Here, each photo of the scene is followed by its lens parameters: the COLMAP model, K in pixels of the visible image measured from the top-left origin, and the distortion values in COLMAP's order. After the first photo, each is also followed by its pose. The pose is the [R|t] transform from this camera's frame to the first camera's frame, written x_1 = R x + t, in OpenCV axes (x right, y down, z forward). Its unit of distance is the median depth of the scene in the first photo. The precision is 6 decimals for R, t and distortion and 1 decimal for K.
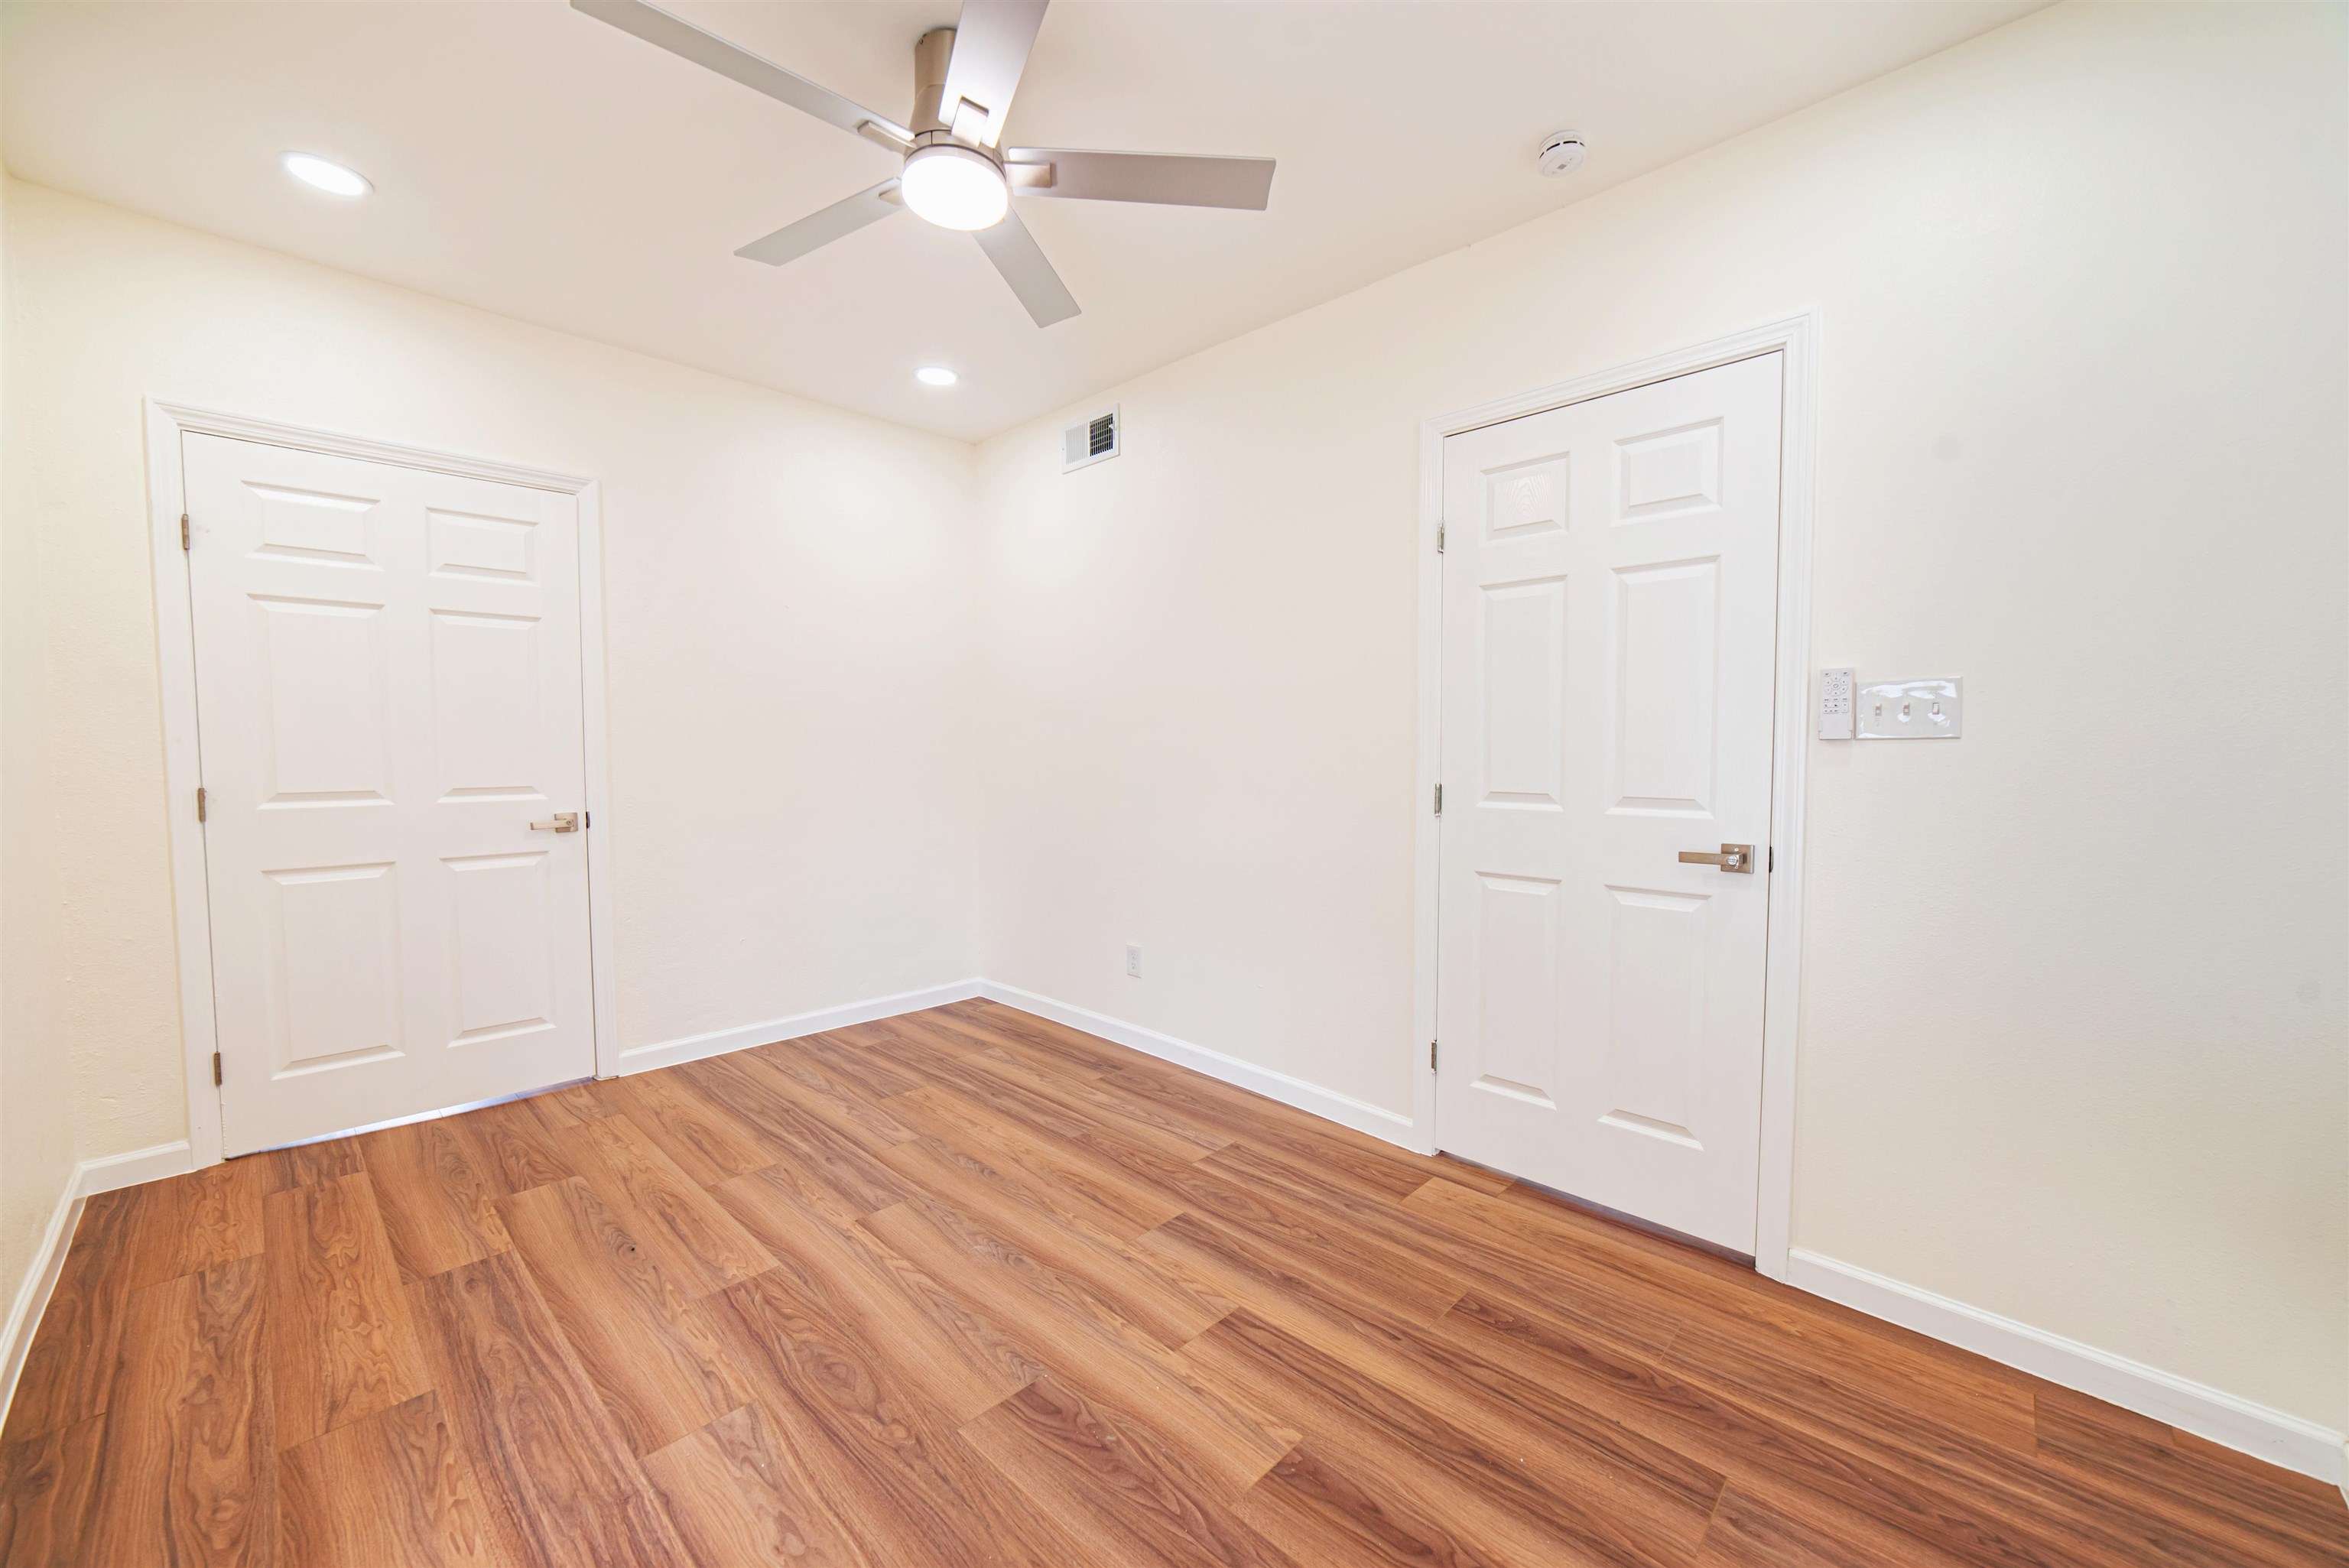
lens RADIAL K [[913.2, 0, 1164.8], [0, 913.2, 775.2], [0, 0, 1]] dist [-0.018582, 0.006835]
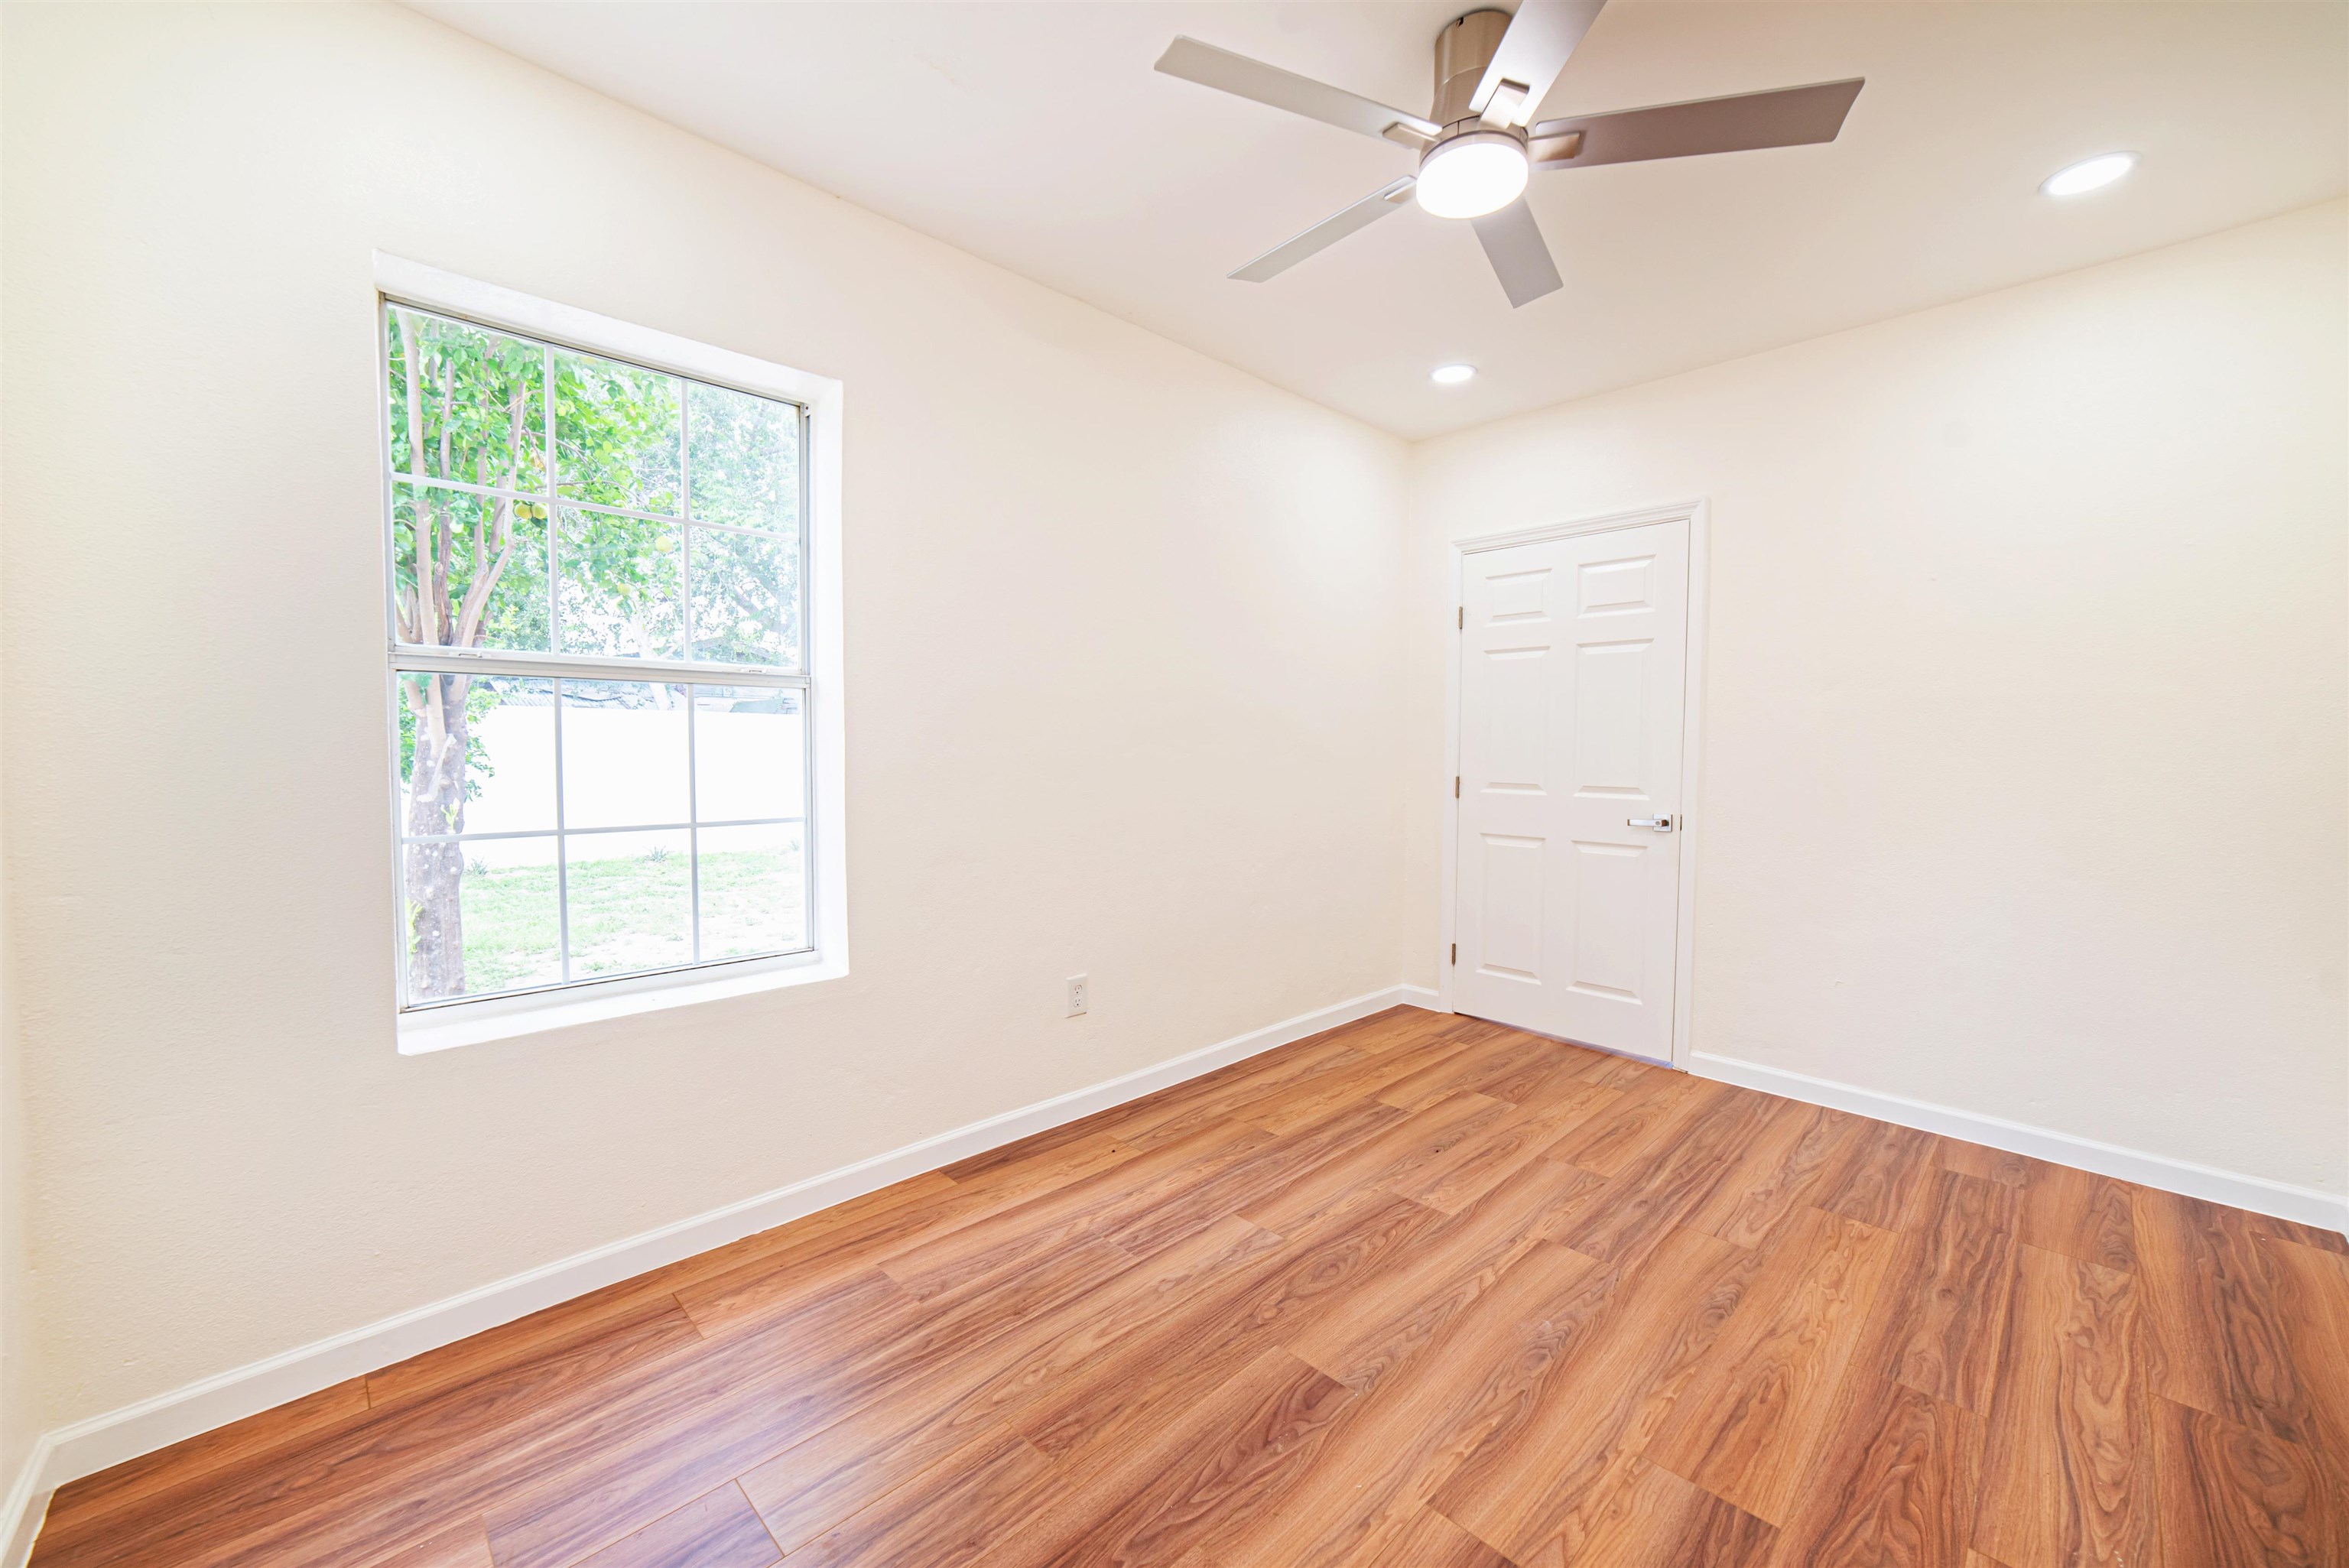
lens RADIAL K [[913.2, 0, 1169.4], [0, 913.2, 771.8], [0, 0, 1]] dist [-0.018582, 0.006835]
pose [[-0.027949, 0.028629, -0.999199, 0.602144], [-0.045009, 0.998540, 0.029869, -0.020638], [0.998596, 0.045808, -0.026620, 0.574487]]
